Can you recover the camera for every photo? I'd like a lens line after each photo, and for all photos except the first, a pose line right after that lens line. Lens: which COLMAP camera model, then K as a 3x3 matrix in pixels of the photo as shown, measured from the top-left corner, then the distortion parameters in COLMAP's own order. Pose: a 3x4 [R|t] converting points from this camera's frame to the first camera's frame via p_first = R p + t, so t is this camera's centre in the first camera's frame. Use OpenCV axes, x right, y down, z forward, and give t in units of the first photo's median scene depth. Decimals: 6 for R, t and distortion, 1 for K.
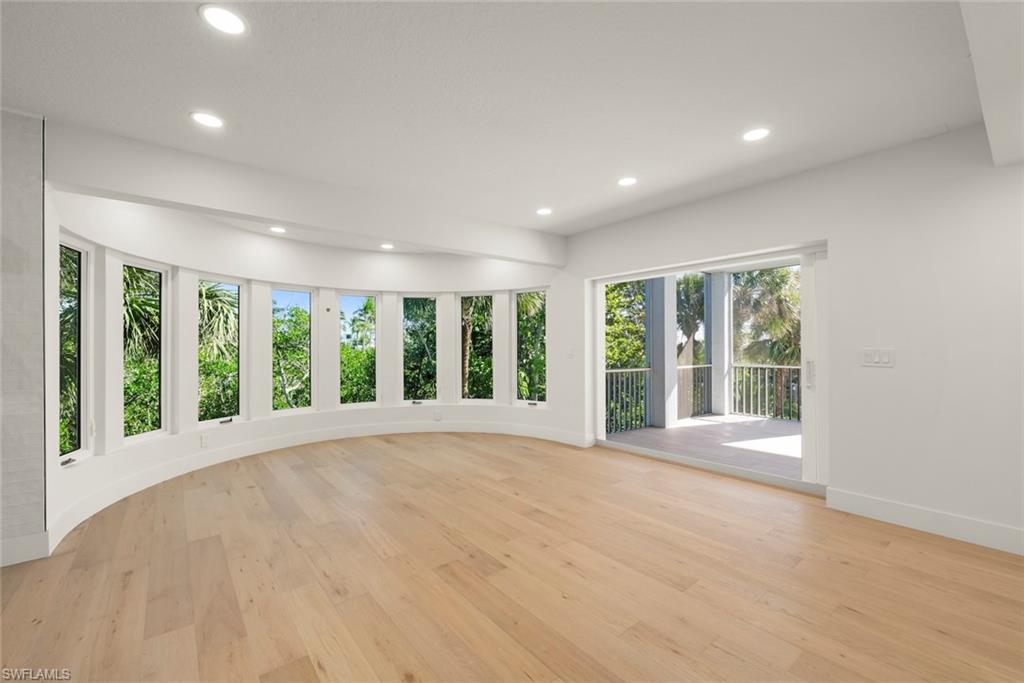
lens RADIAL K [[431.5, 0, 511.9], [0, 431.5, 346.0], [0, 0, 1]] dist [-0.000364, -0.000973]
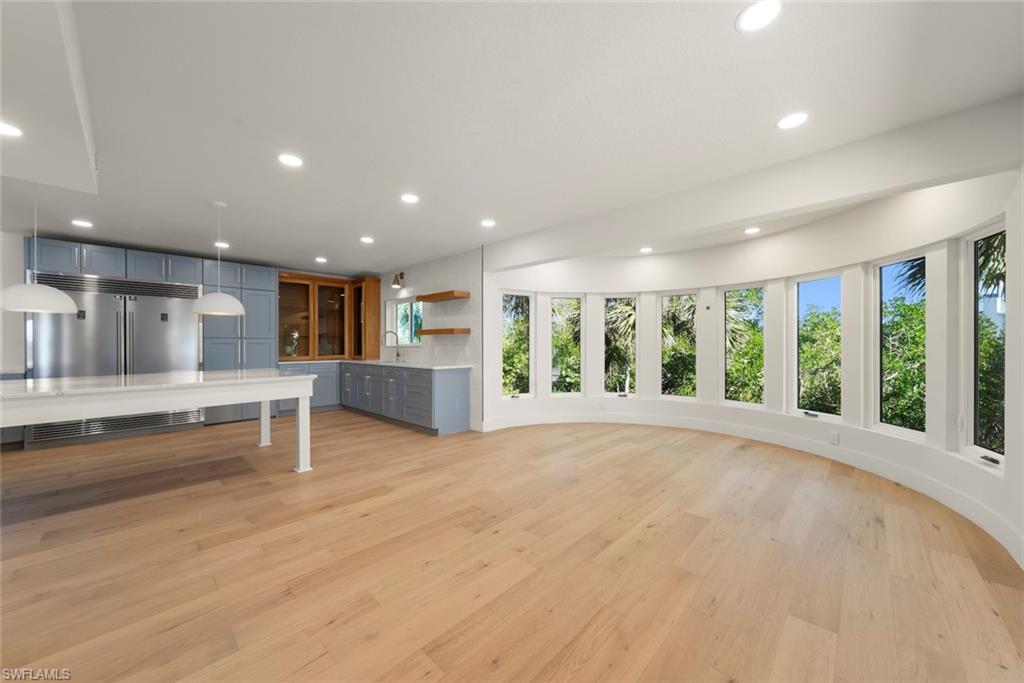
lens RADIAL K [[370.7, 0, 513.8], [0, 370.7, 343.2], [0, 0, 1]] dist [-0.001753, -0.000059]
pose [[0.113335, 0.005965, -0.993539, 0.796924], [0.002801, 0.999976, 0.006323, -0.008610], [0.993553, -0.003499, 0.113316, 0.788402]]
